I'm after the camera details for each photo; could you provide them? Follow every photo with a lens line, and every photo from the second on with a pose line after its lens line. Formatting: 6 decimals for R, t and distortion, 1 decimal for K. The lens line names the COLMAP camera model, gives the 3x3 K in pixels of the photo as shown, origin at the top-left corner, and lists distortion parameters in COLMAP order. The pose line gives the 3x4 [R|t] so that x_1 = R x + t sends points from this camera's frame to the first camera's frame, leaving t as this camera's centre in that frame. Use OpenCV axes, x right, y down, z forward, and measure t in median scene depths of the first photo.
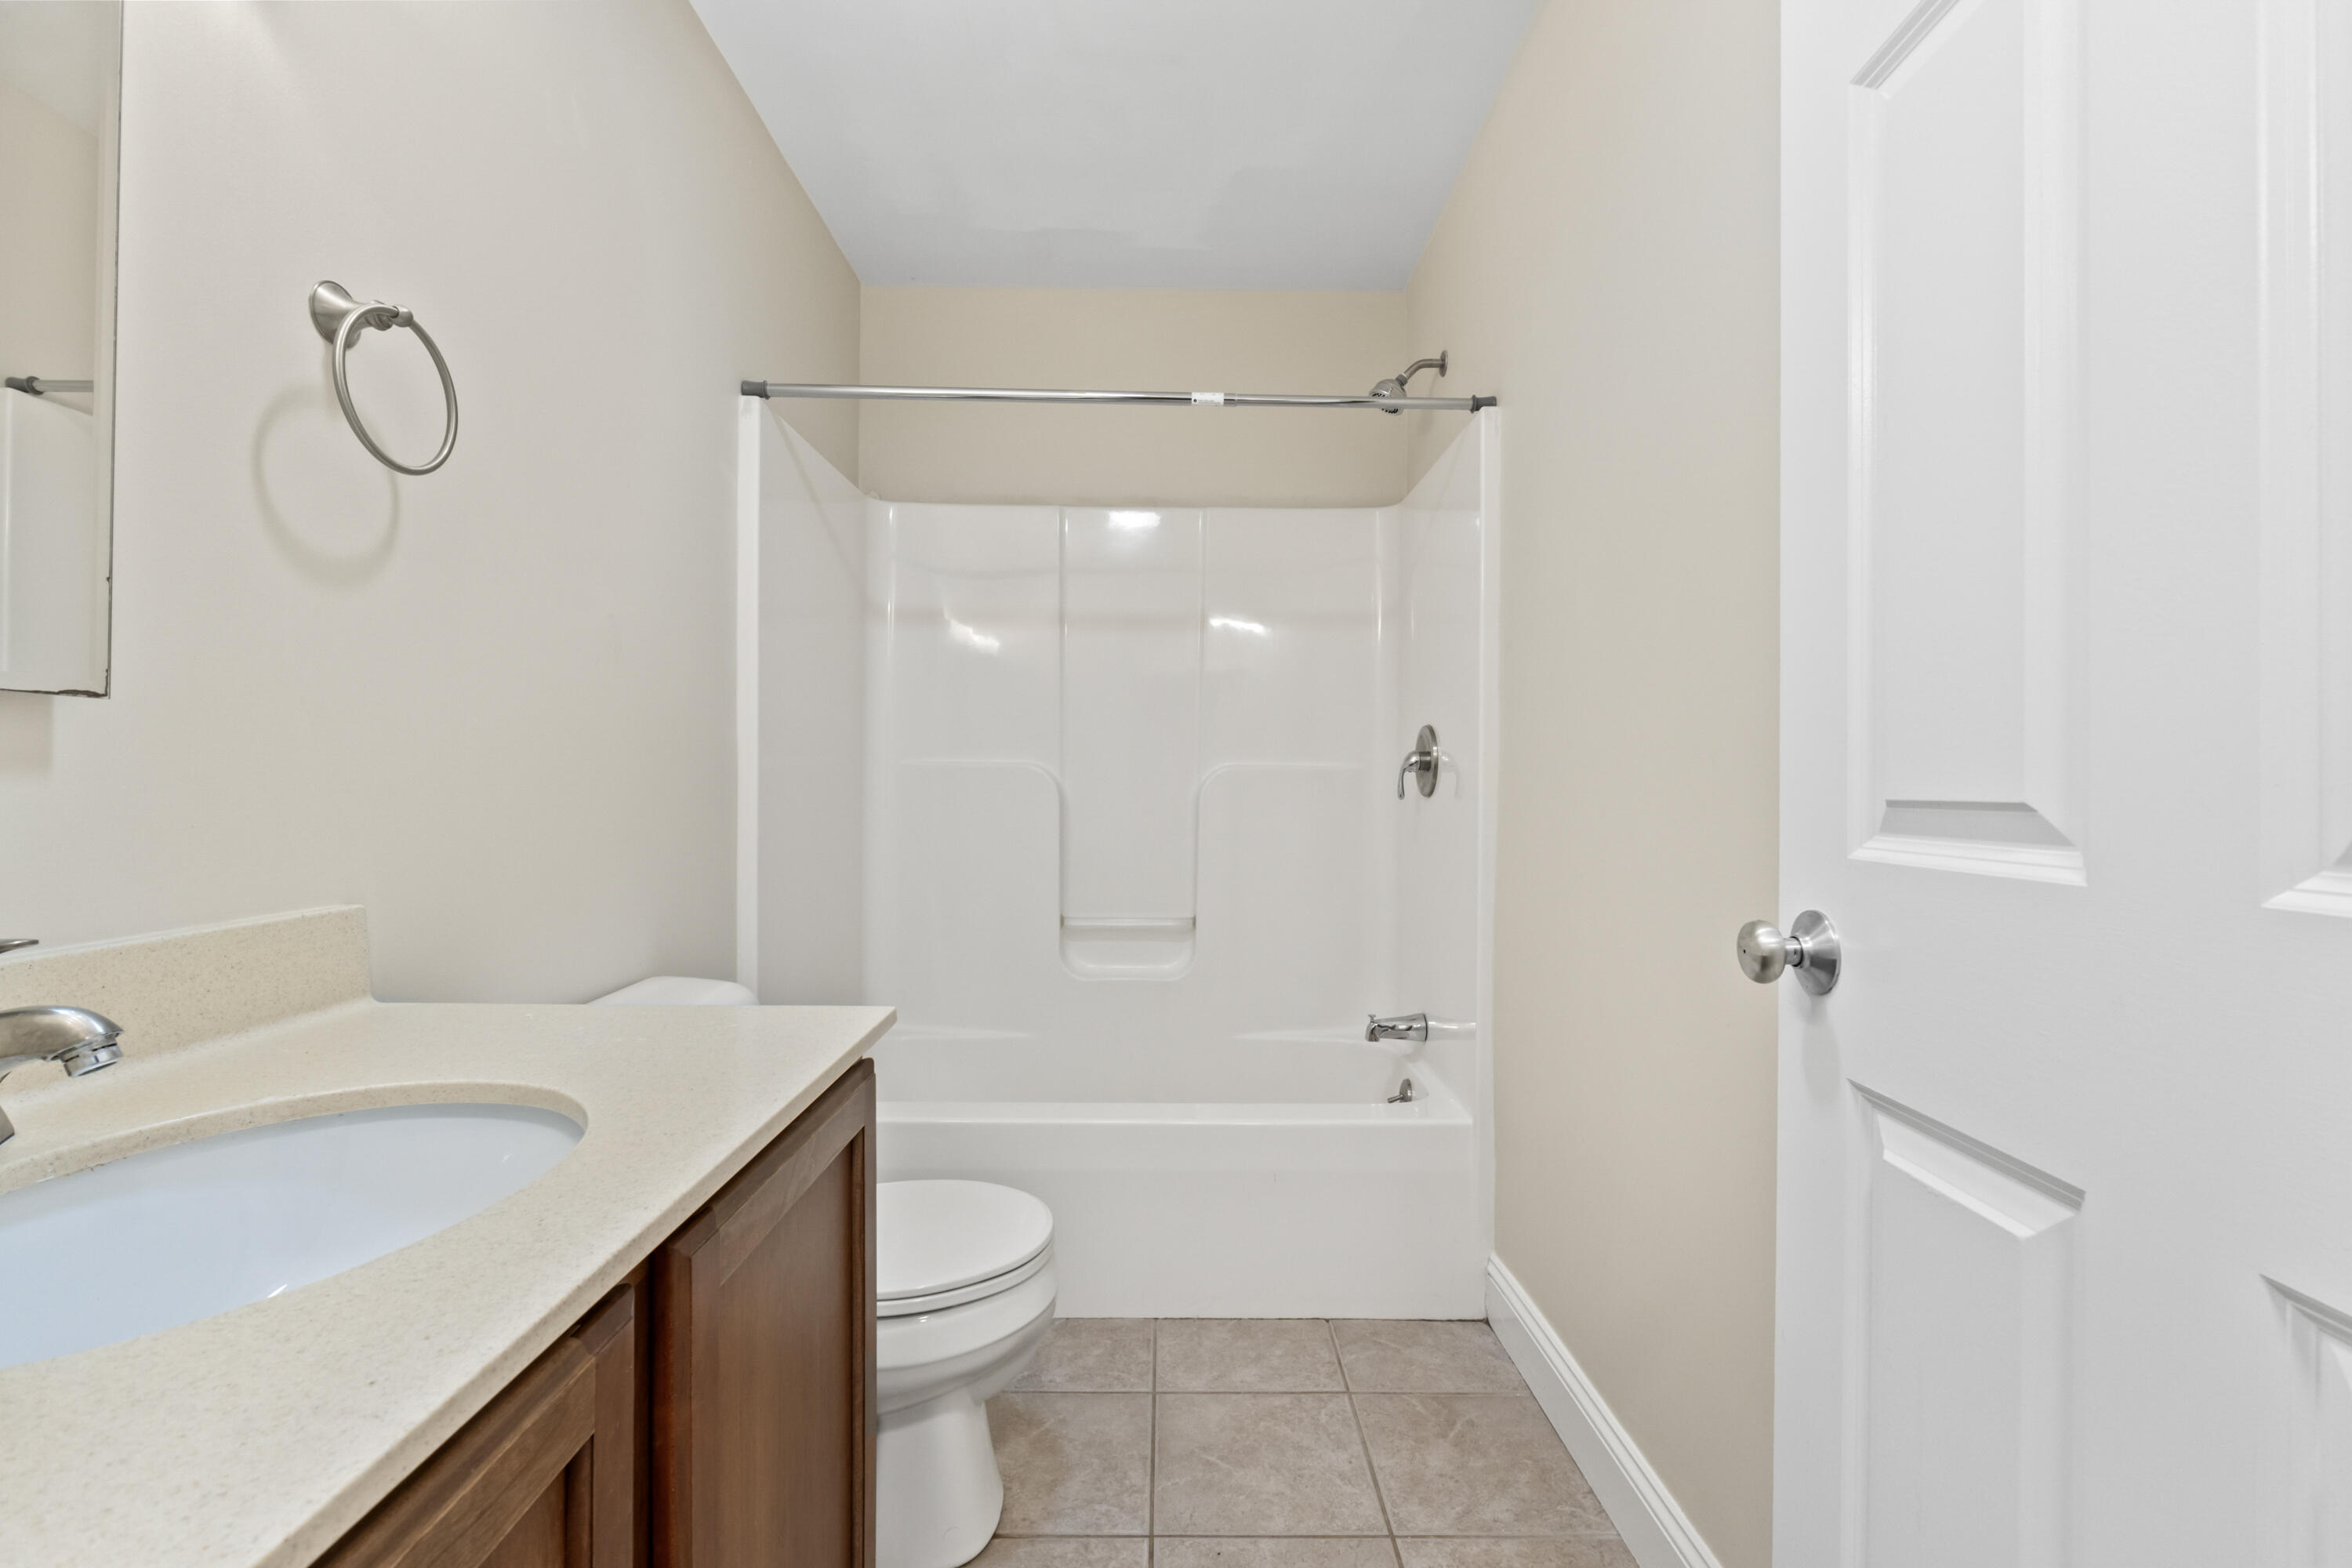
lens RADIAL K [[1022.6, 0, 1174.4], [0, 1022.6, 774.6], [0, 0, 1]] dist [-0.009530, 0.000128]
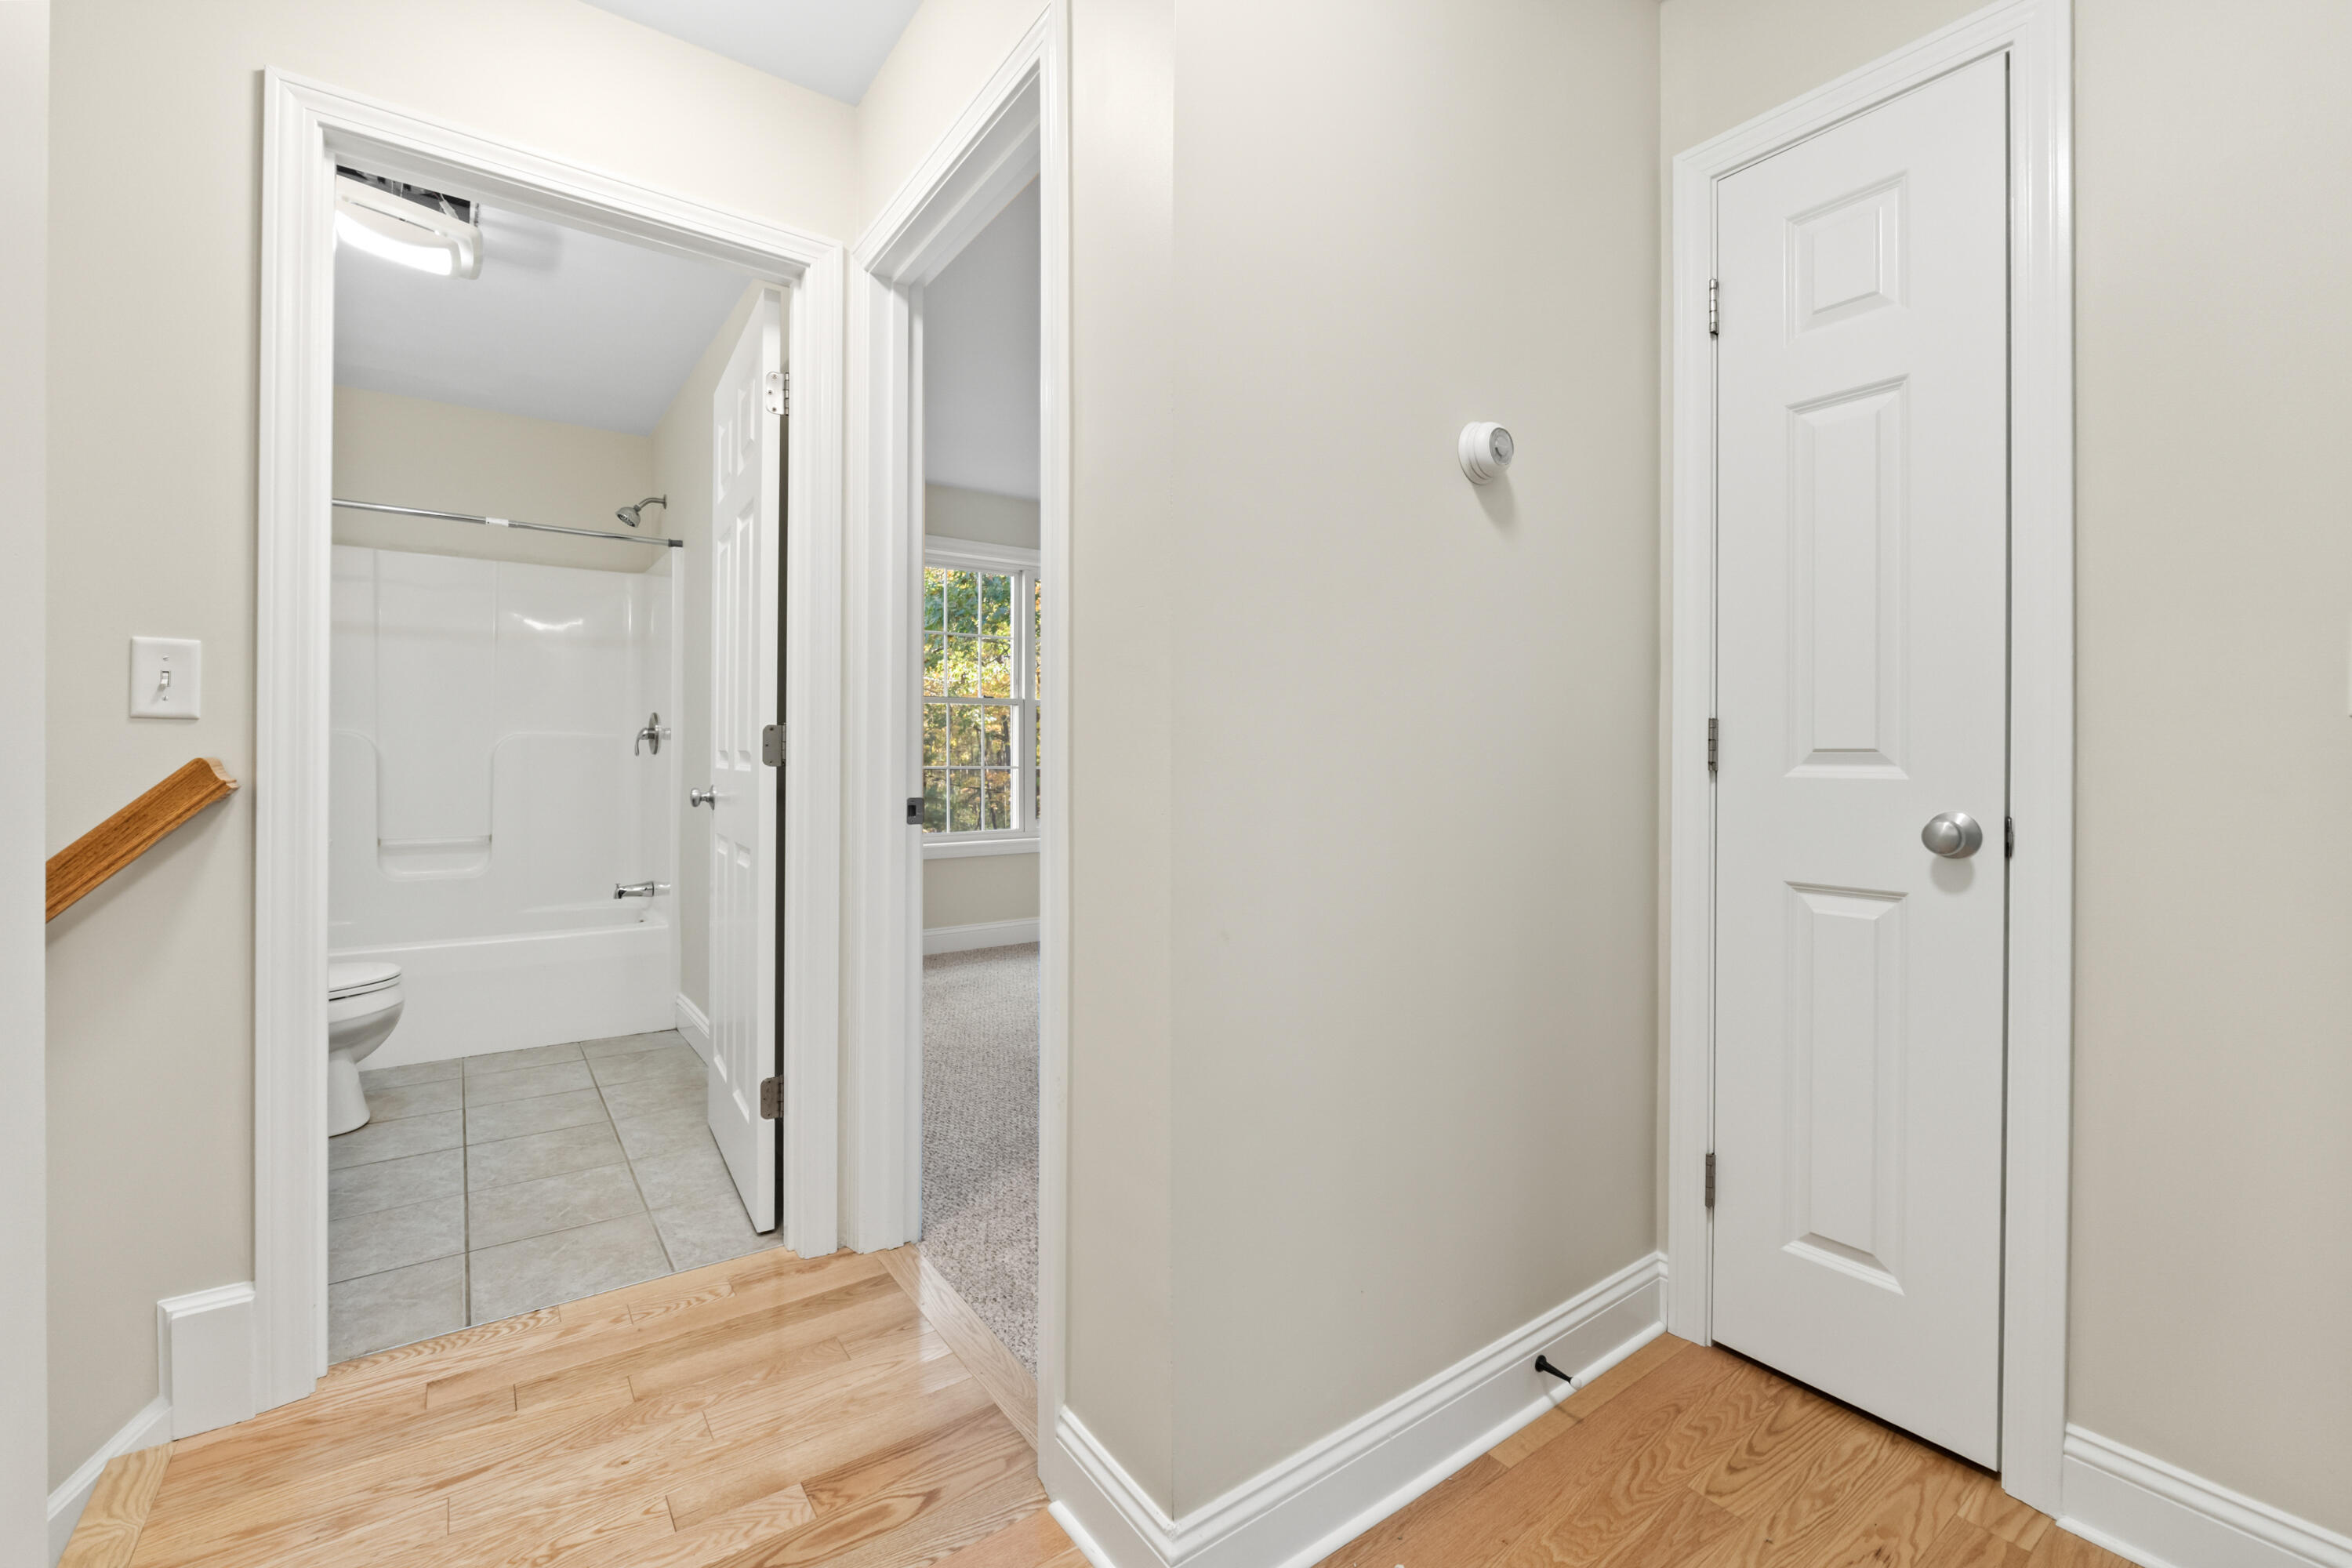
lens RADIAL K [[993.4, 0, 1170.6], [0, 993.4, 750.3], [0, 0, 1]] dist [0.000662, 0.000128]
pose [[0.816219, -0.002869, 0.577736, -0.009135], [-0.005093, 0.999913, 0.012161, -0.009504], [-0.577721, -0.012869, 0.816133, -0.873369]]
